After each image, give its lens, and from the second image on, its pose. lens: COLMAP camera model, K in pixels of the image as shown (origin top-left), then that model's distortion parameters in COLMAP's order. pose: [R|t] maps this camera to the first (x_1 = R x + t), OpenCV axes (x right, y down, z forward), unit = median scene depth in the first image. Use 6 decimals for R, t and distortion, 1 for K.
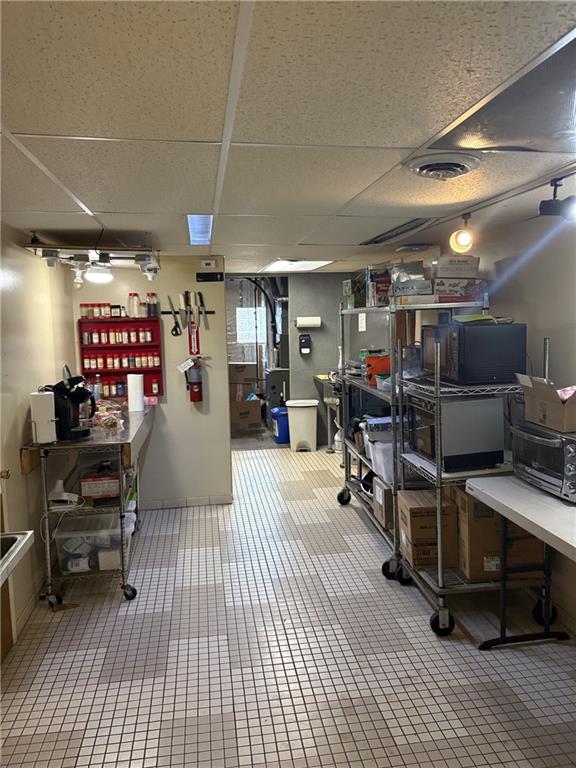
lens RADIAL K [[578.7, 0, 291.7], [0, 578.7, 384.6], [0, 0, 1]] dist [-0.006235, -0.006167]
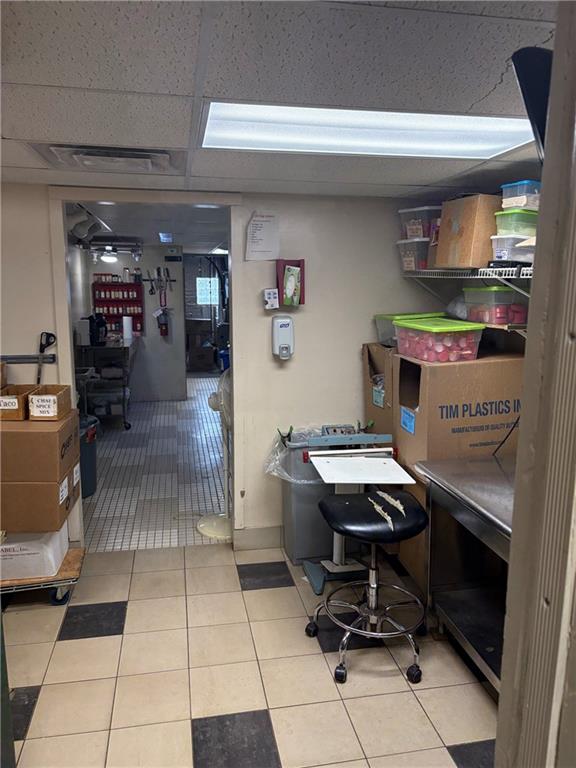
lens RADIAL K [[578.7, 0, 288.2], [0, 578.7, 385.3], [0, 0, 1]] dist [-0.006235, -0.006167]
pose [[0.999036, 0.015862, 0.040930, 0.122367], [-0.017898, 0.998595, 0.049880, 0.083698], [-0.040082, -0.050565, 0.997916, -0.660869]]
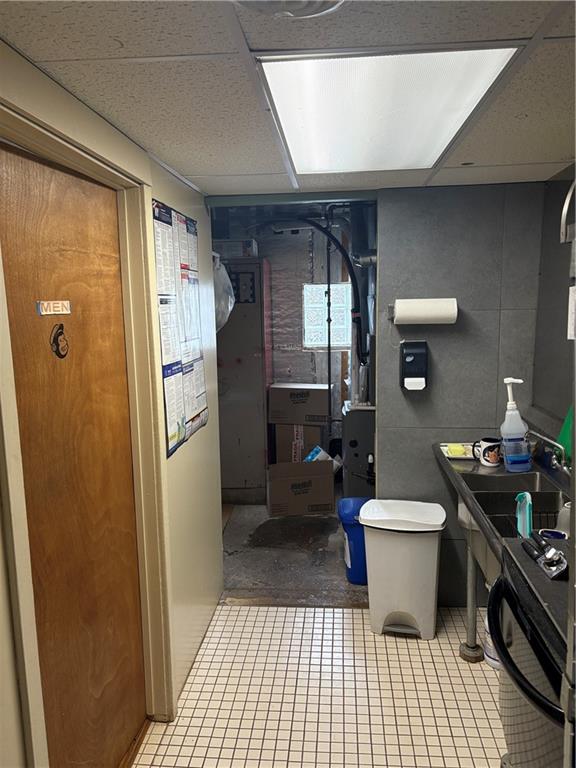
lens RADIAL K [[578.7, 0, 283.7], [0, 578.7, 385.4], [0, 0, 1]] dist [-0.006235, -0.006167]
pose [[0.970611, 0.031287, -0.238611, 0.046147], [-0.025692, 0.999318, 0.026523, -0.096918], [0.239278, -0.019613, 0.970753, 0.872689]]
